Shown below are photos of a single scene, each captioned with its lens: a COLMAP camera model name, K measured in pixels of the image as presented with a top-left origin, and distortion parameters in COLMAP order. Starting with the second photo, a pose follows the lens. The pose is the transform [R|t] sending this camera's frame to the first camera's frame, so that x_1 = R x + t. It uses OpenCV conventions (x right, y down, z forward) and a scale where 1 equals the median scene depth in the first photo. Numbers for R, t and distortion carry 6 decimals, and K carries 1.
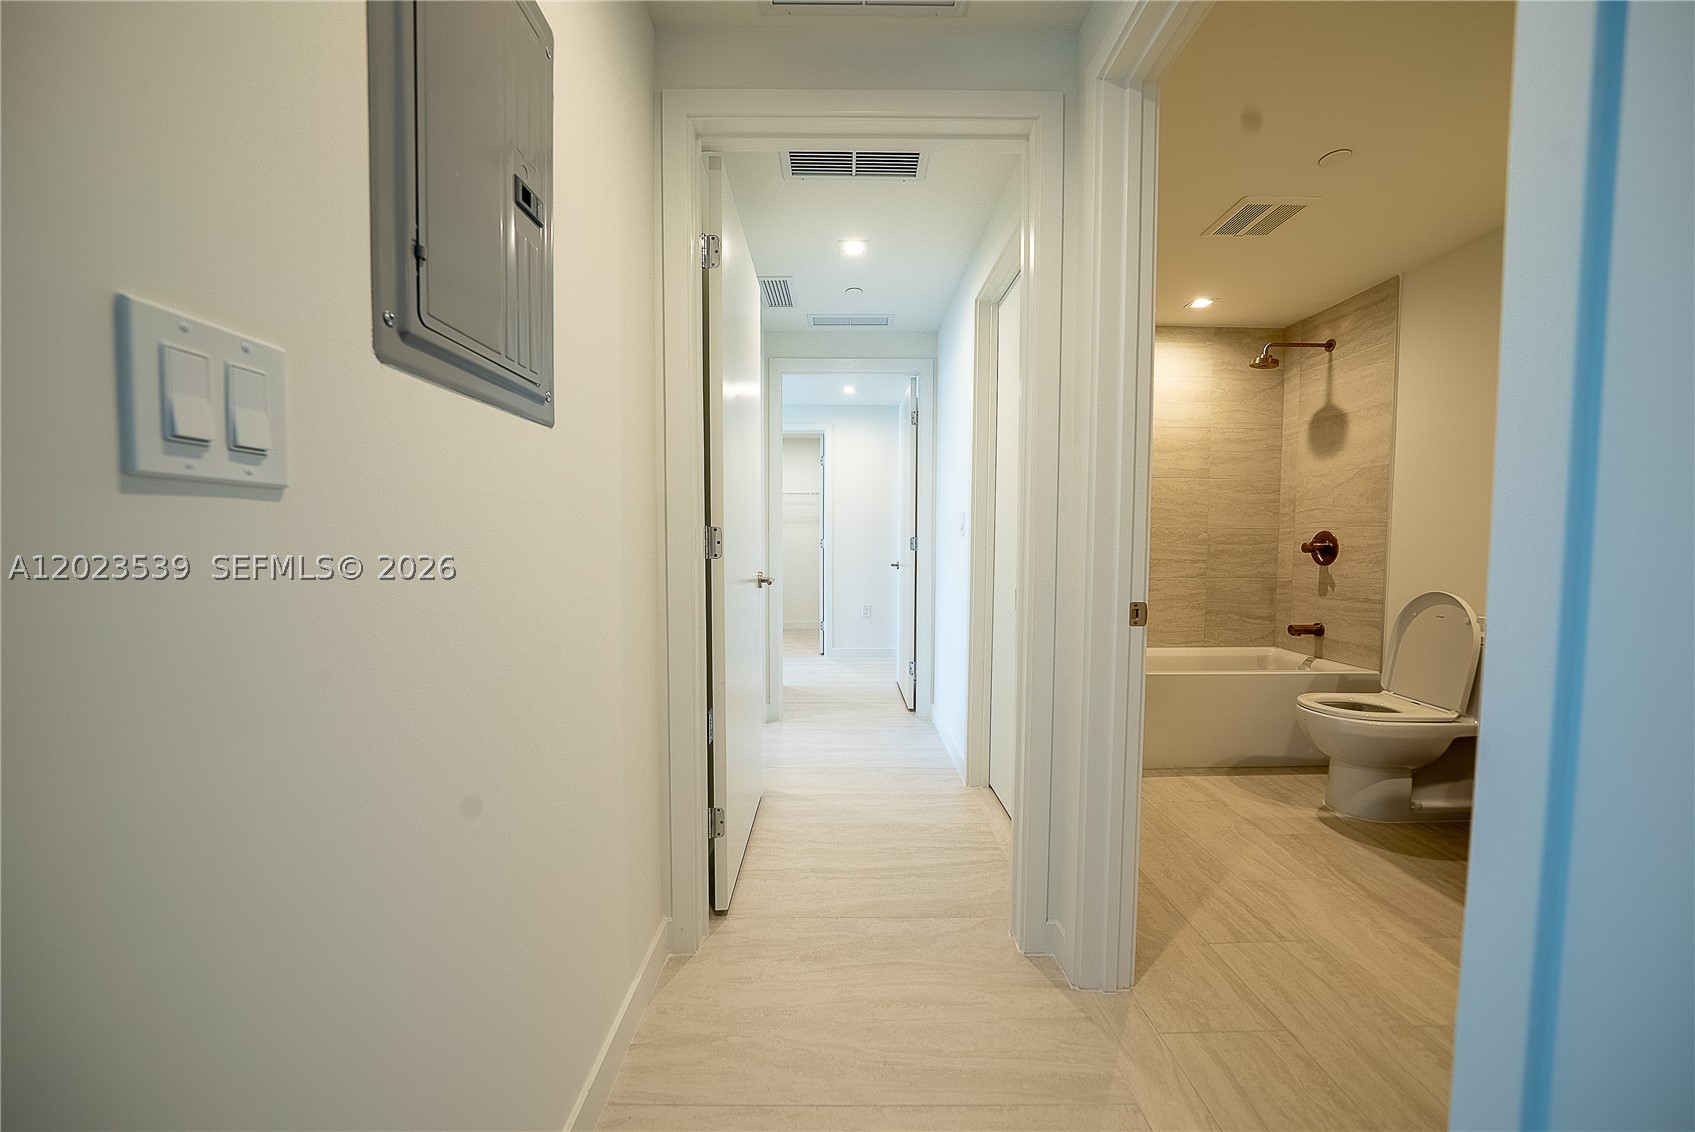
lens RADIAL K [[604.7, 0, 845.1], [0, 604.7, 574.2], [0, 0, 1]] dist [-0.029503, 0.006362]
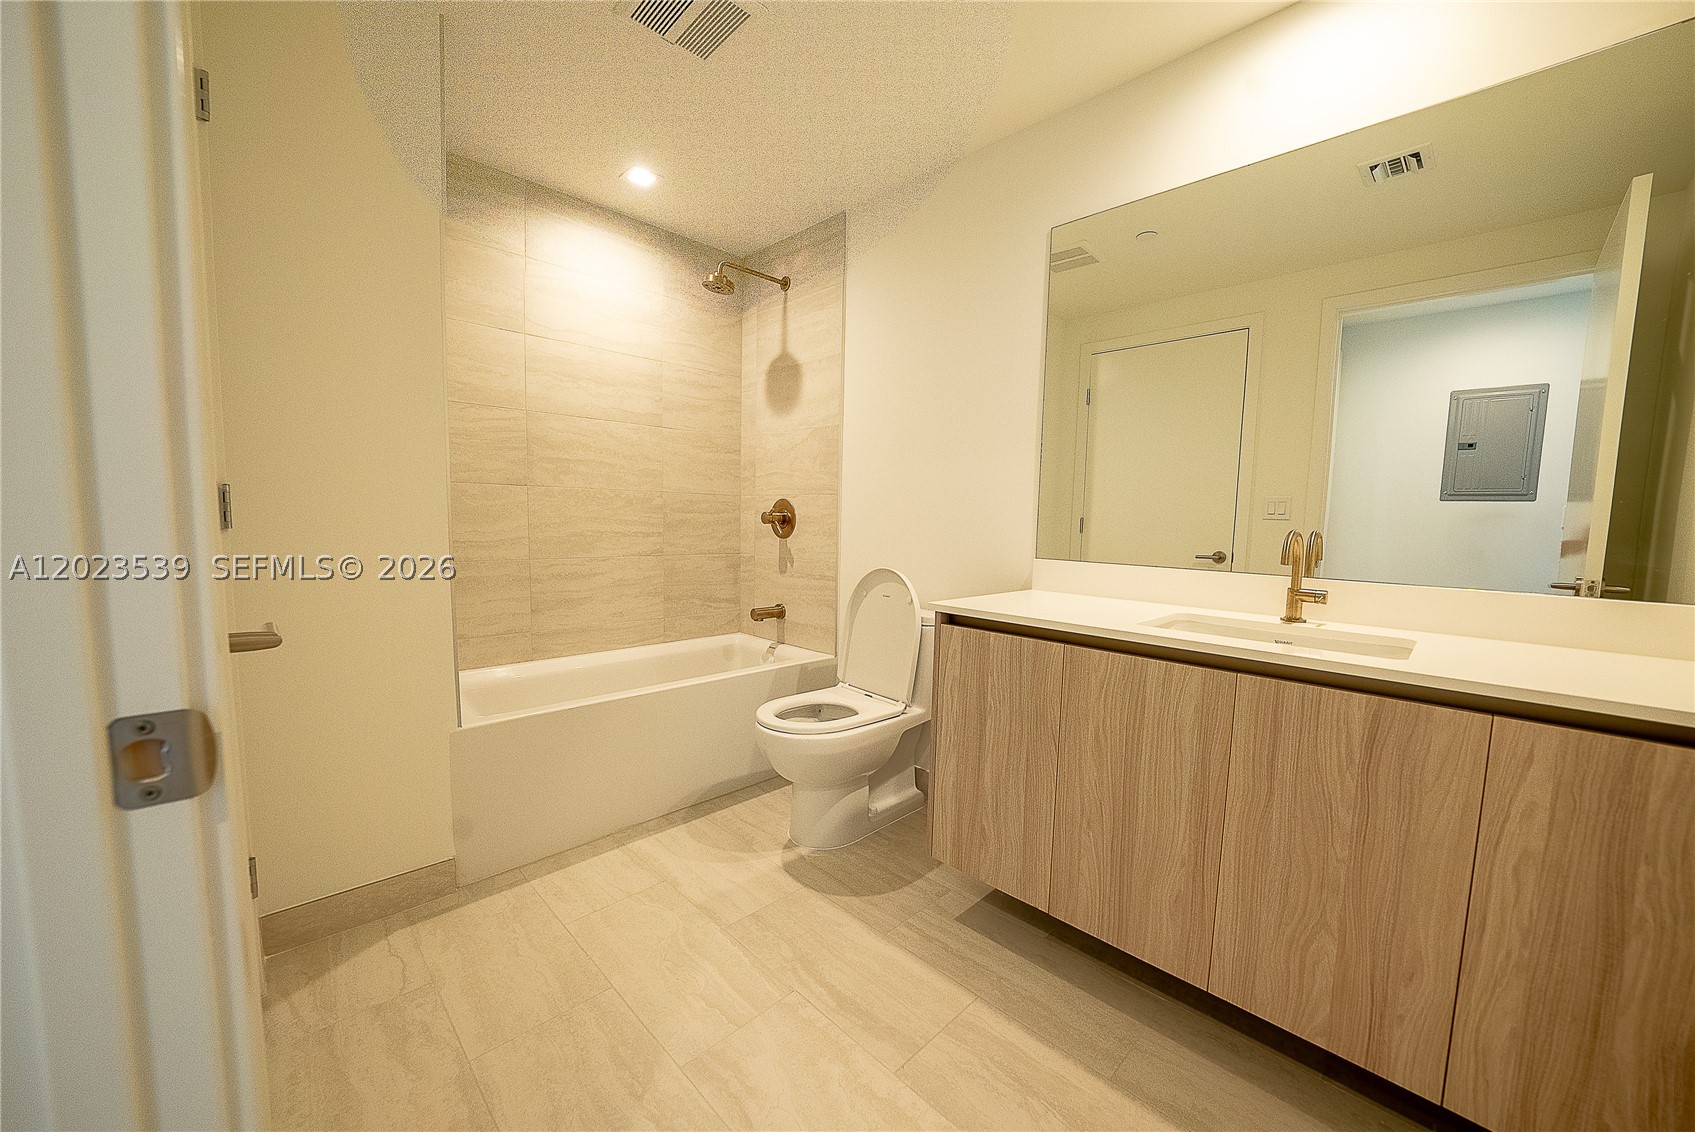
lens RADIAL K [[604.7, 0, 845.1], [0, 604.7, 574.2], [0, 0, 1]] dist [-0.029503, 0.006362]
pose [[0.720744, -0.051573, 0.691280, 0.255449], [0.017899, 0.998281, 0.055815, -0.010180], [-0.692970, -0.027855, 0.720428, 0.297140]]
